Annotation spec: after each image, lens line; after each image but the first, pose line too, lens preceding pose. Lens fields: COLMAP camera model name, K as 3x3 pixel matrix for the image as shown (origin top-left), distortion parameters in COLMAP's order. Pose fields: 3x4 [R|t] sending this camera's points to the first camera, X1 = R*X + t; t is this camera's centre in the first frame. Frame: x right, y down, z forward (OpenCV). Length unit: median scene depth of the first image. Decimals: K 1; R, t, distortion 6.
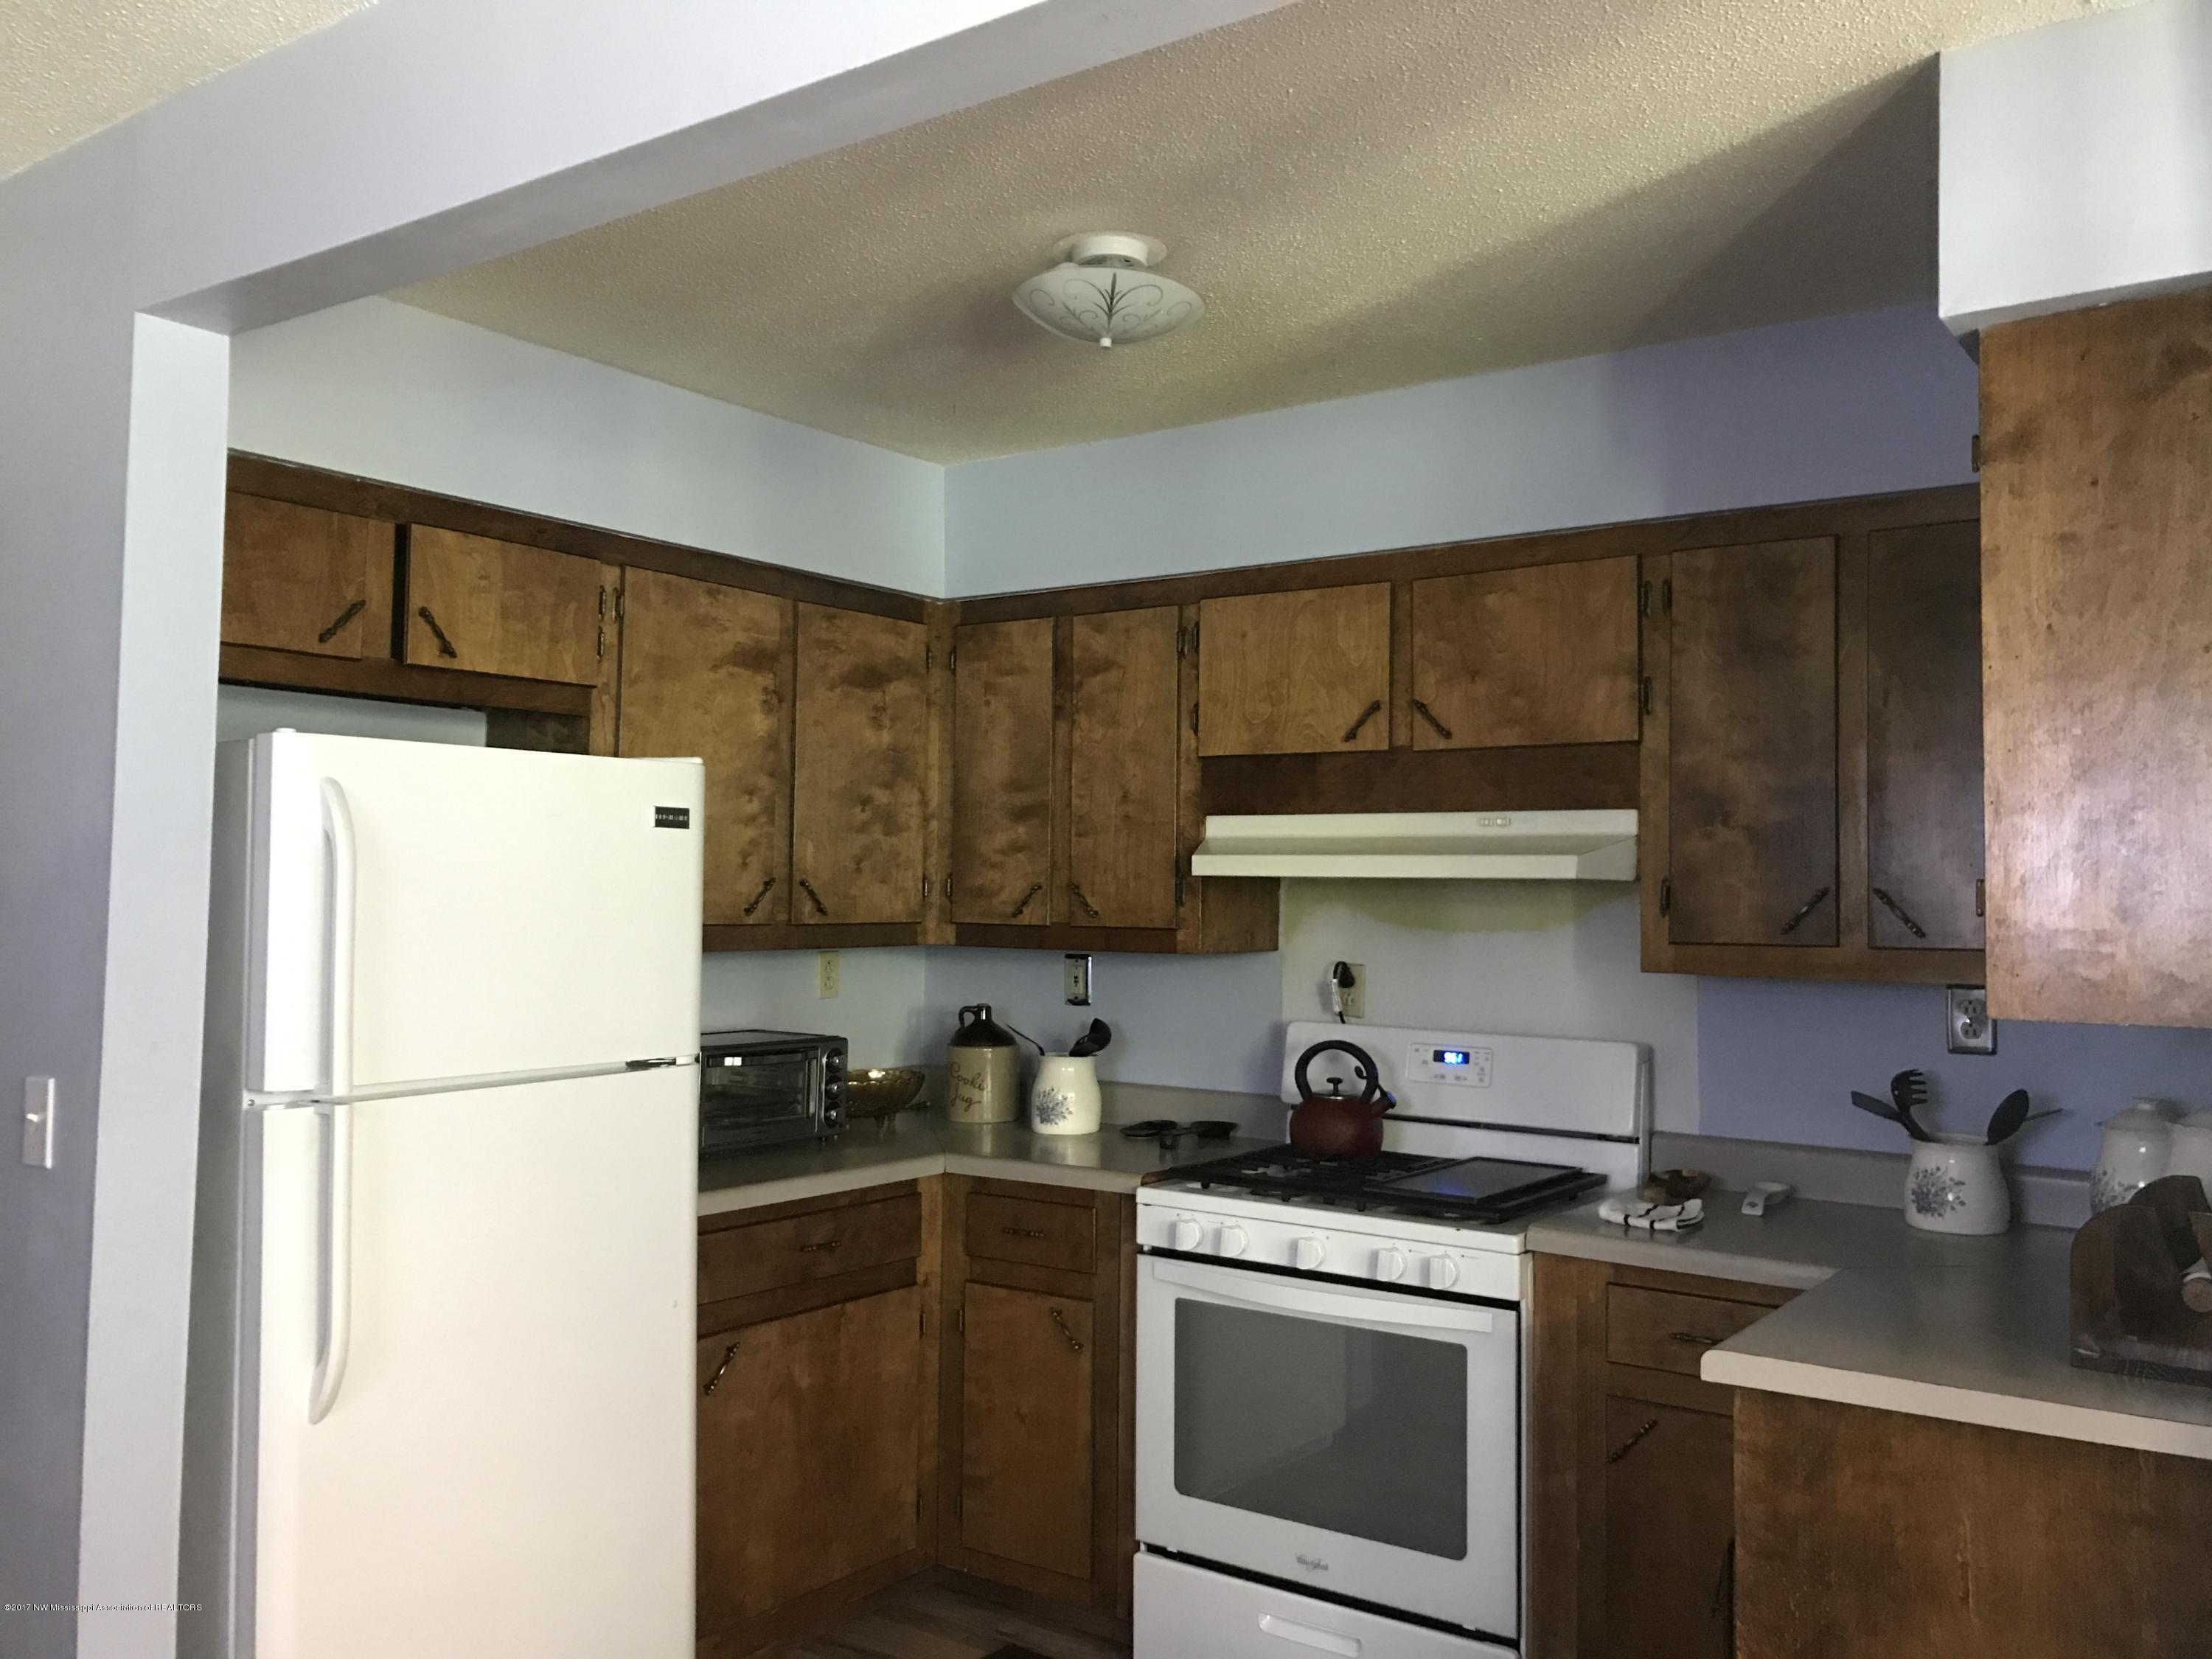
lens RADIAL K [[1846.6, 0, 1090.3], [0, 1846.6, 825.5], [0, 0, 1]] dist [0.022016, -0.013916]
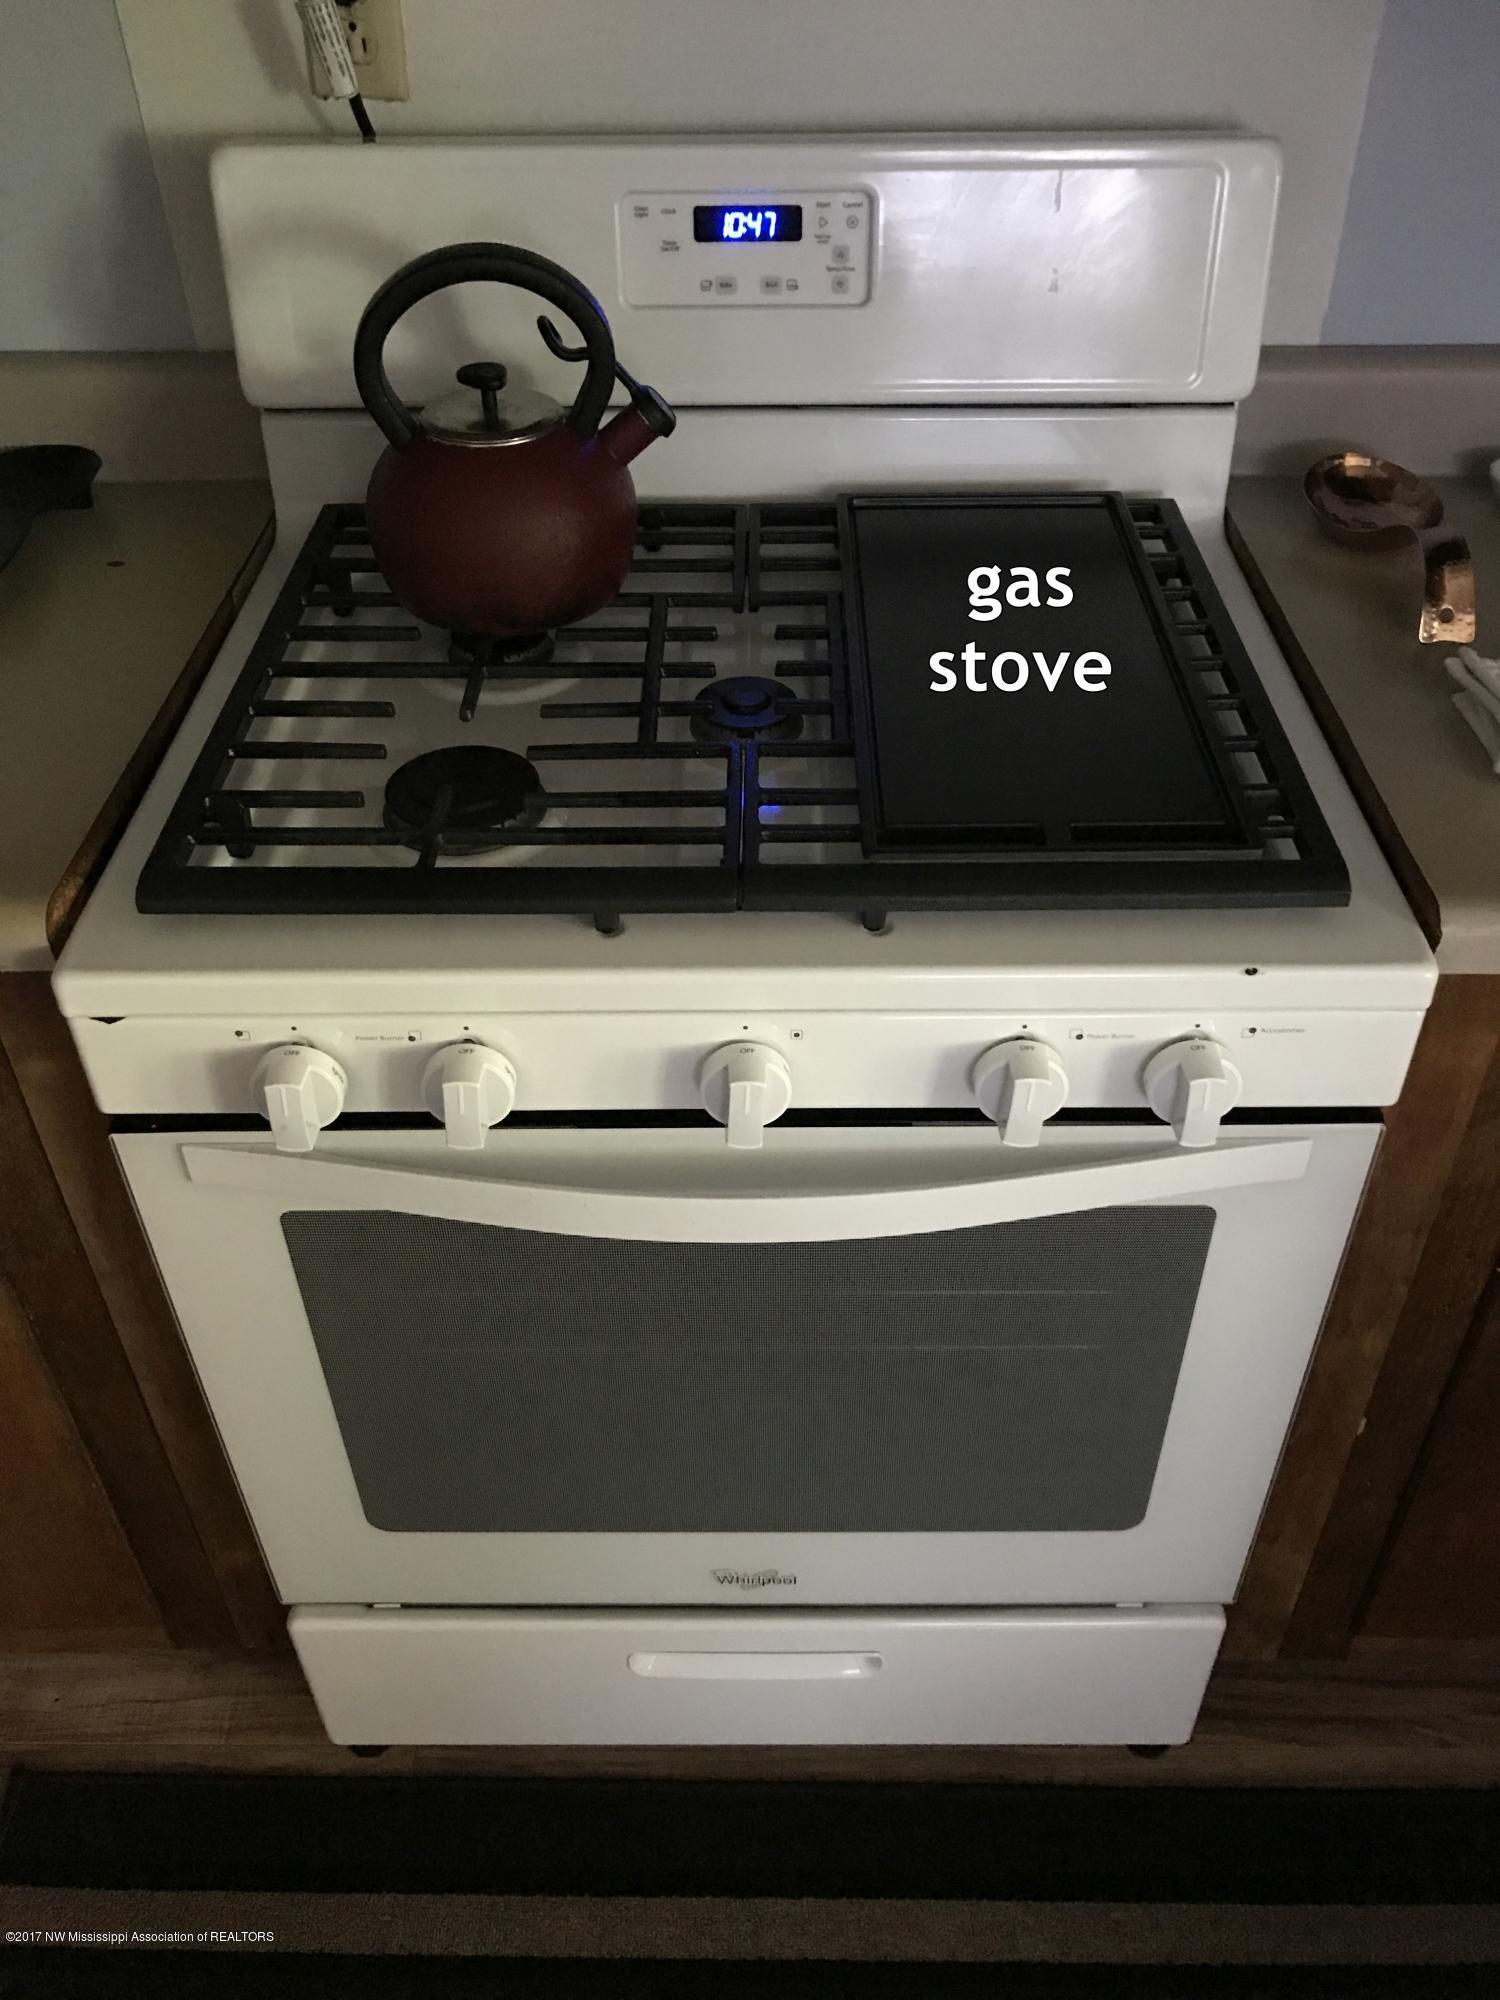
lens RADIAL K [[1669.7, 0, 754.3], [0, 1669.7, 982.8], [0, 0, 1]] dist [0.022016, -0.013916]
pose [[0.809567, -0.388509, 0.440071, -0.002009], [-0.002911, 0.746992, 0.664826, 0.019986], [-0.587021, -0.539502, 0.603609, 0.731278]]
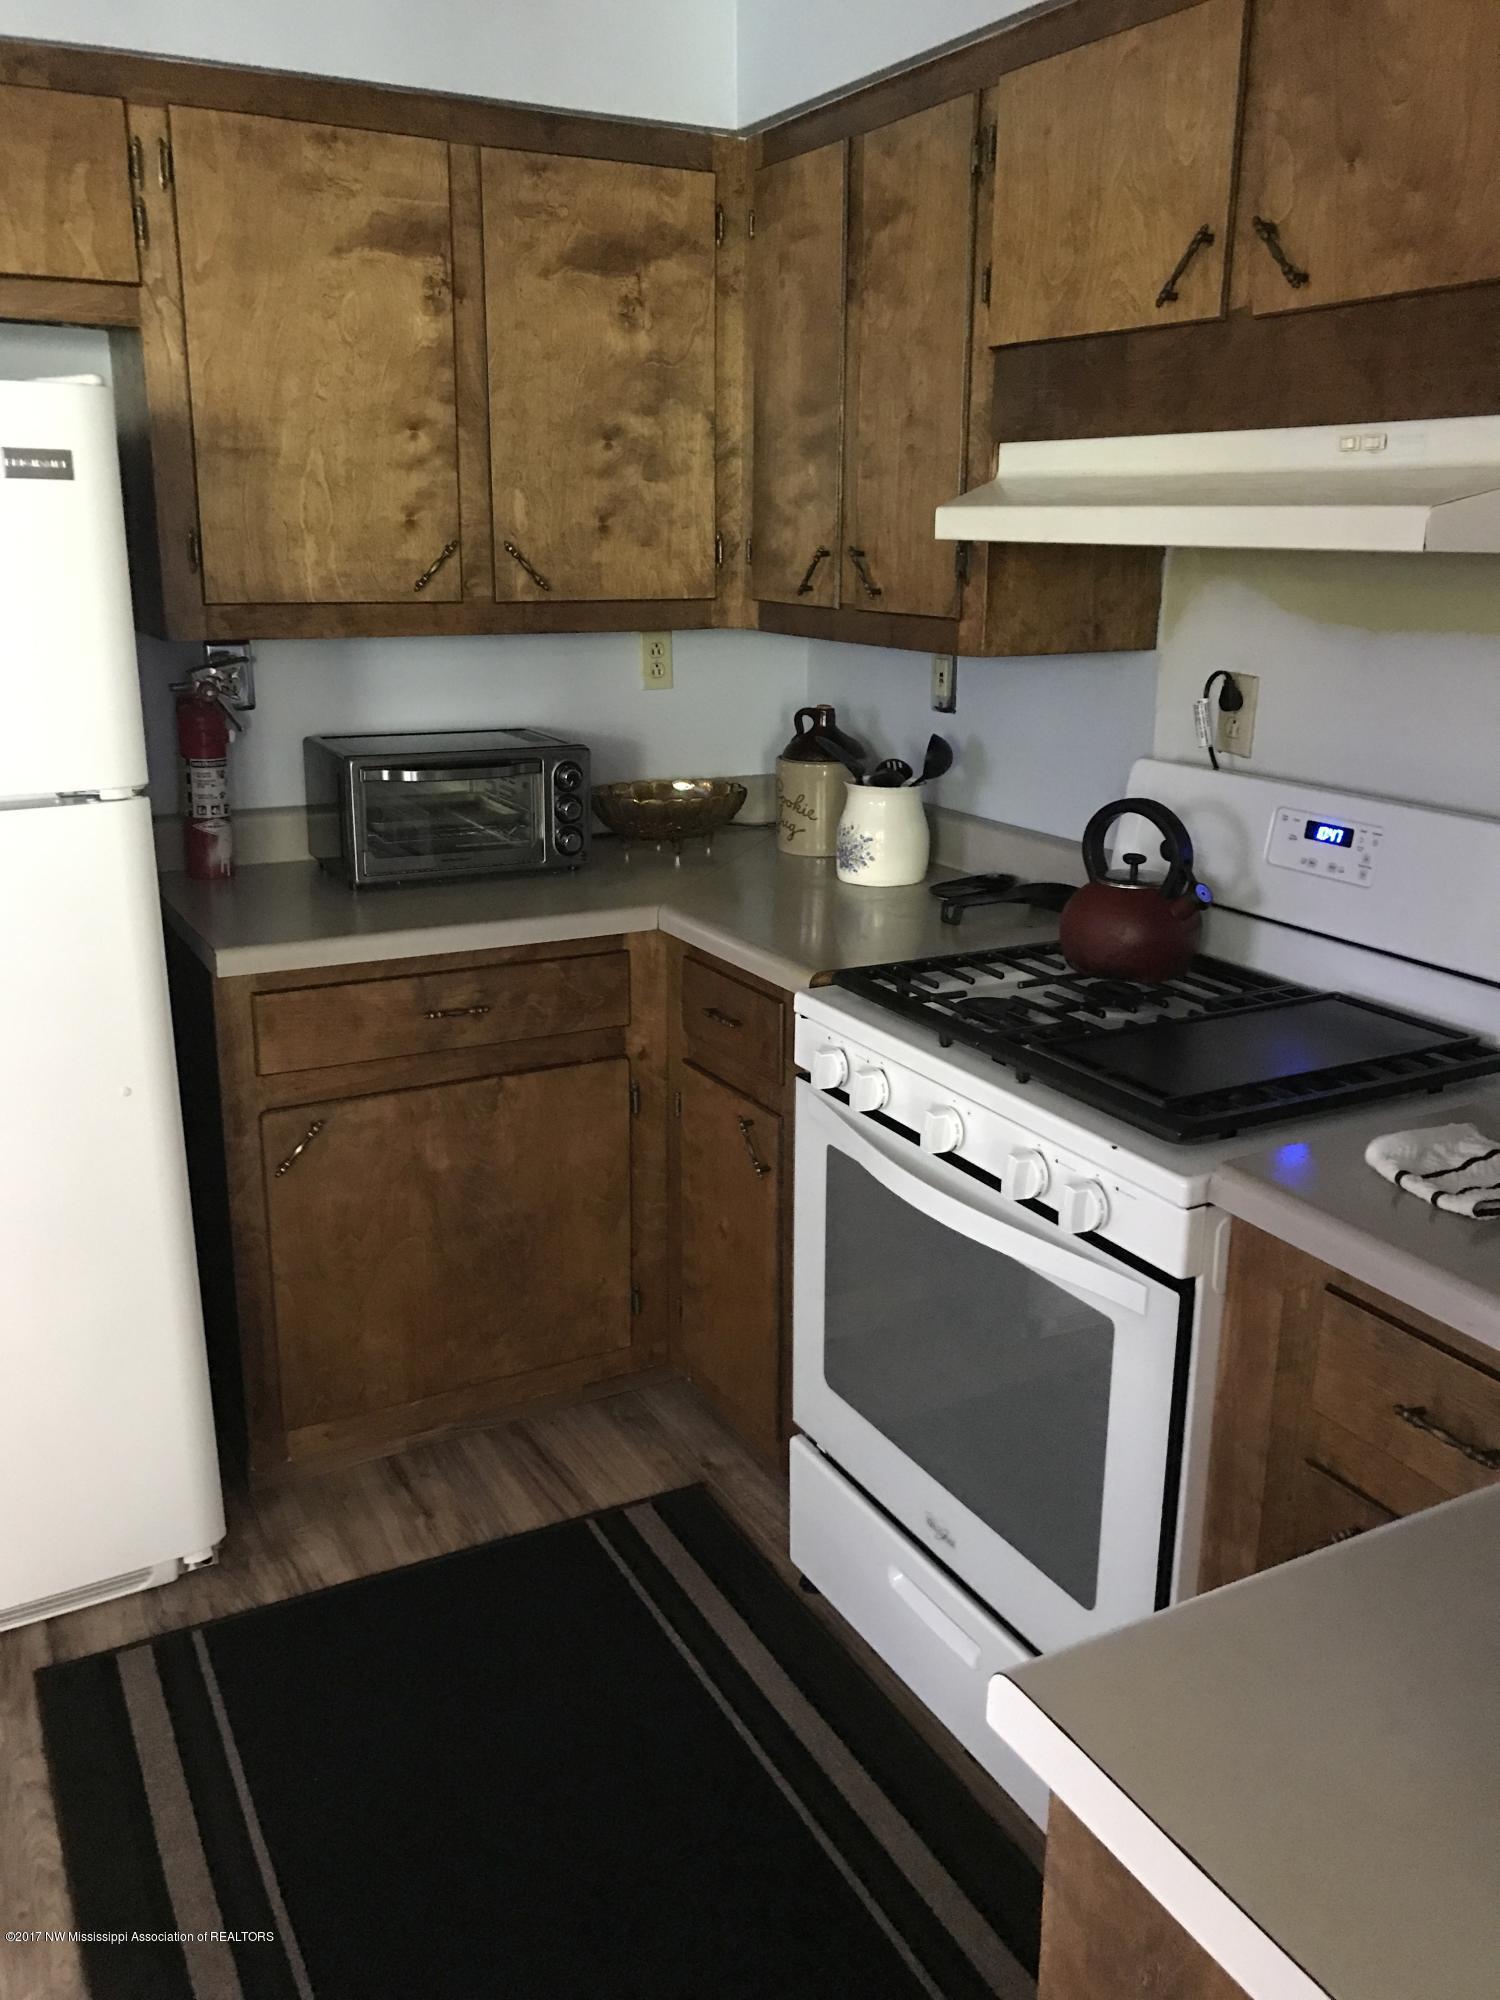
lens RADIAL K [[1669.7, 0, 738.9], [0, 1669.7, 989.7], [0, 0, 1]] dist [0.022016, -0.013916]
pose [[0.898388, 0.114101, -0.424122, 0.264867], [0.018166, 0.955185, 0.295450, 0.002753], [0.438826, -0.273134, 0.856055, 0.408290]]
